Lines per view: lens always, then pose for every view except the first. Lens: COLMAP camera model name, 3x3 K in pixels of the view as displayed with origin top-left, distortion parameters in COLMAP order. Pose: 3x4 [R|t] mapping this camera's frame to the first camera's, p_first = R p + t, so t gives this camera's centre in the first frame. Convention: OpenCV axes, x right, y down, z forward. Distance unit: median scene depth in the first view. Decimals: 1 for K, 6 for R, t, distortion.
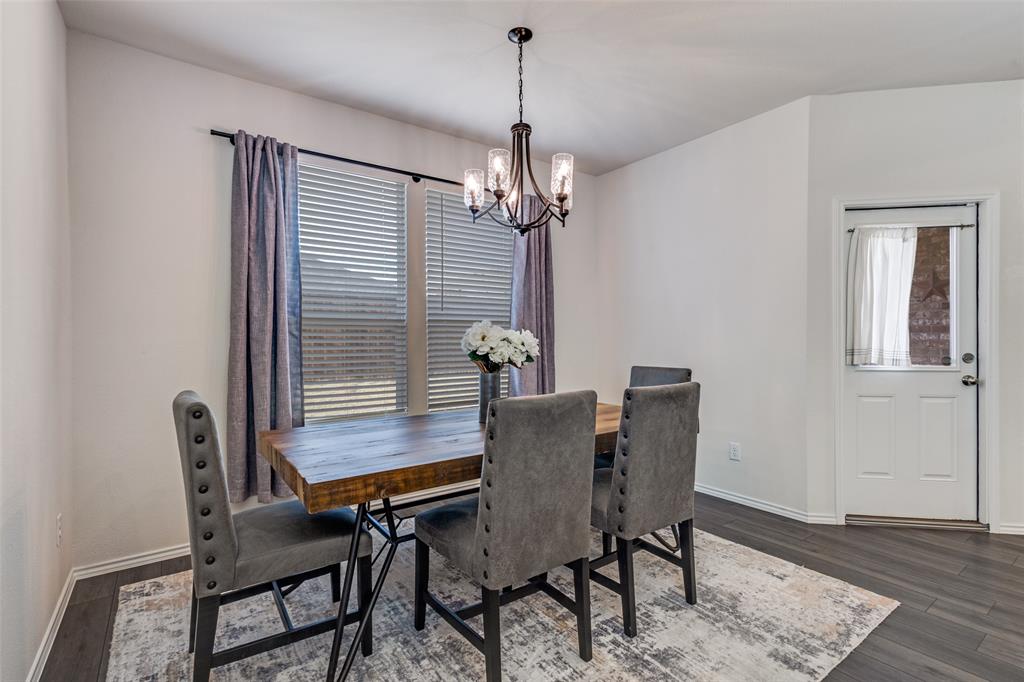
lens RADIAL K [[485.1, 0, 512.0], [0, 485.1, 341.0], [0, 0, 1]] dist [-0.000192, 0.000807]
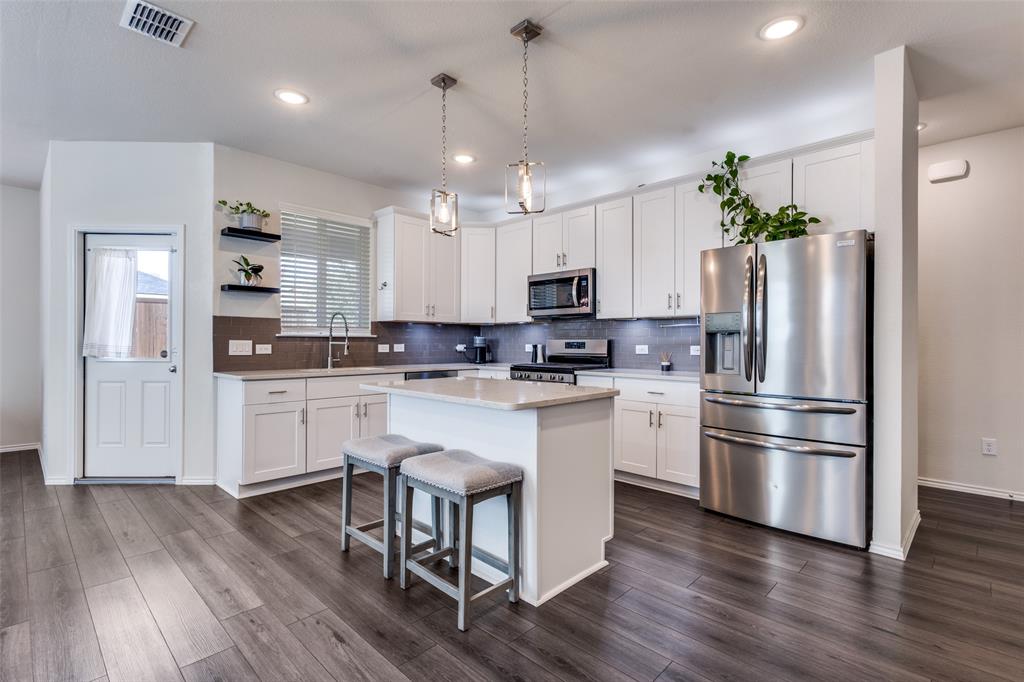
lens RADIAL K [[479.9, 0, 512.0], [0, 479.9, 341.0], [0, 0, 1]] dist [0.014491, -0.004727]
pose [[0.984929, 0.011874, 0.172551, 1.929722], [-0.010756, 0.999915, -0.007415, 0.007016], [-0.172624, 0.005447, 0.984973, -0.525139]]
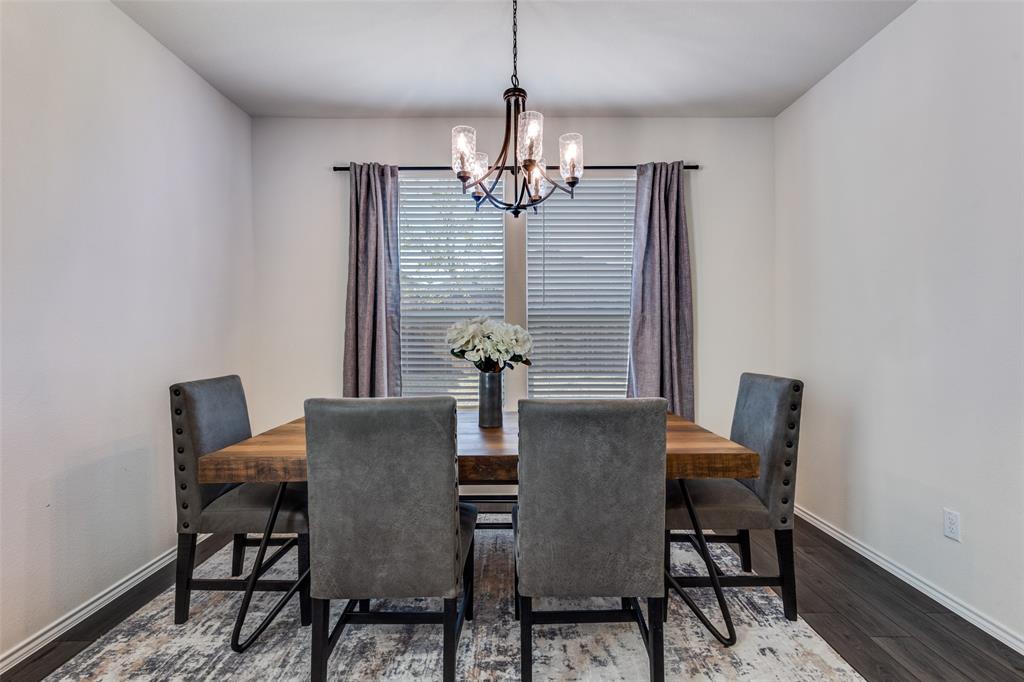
lens RADIAL K [[479.9, 0, 512.0], [0, 479.9, 341.0], [0, 0, 1]] dist [0.014491, -0.004727]
pose [[0.812094, 0.006108, -0.583494, 0.511761], [-0.001699, 0.999966, 0.008103, -0.000328], [0.583524, -0.005589, 0.812077, 0.283469]]
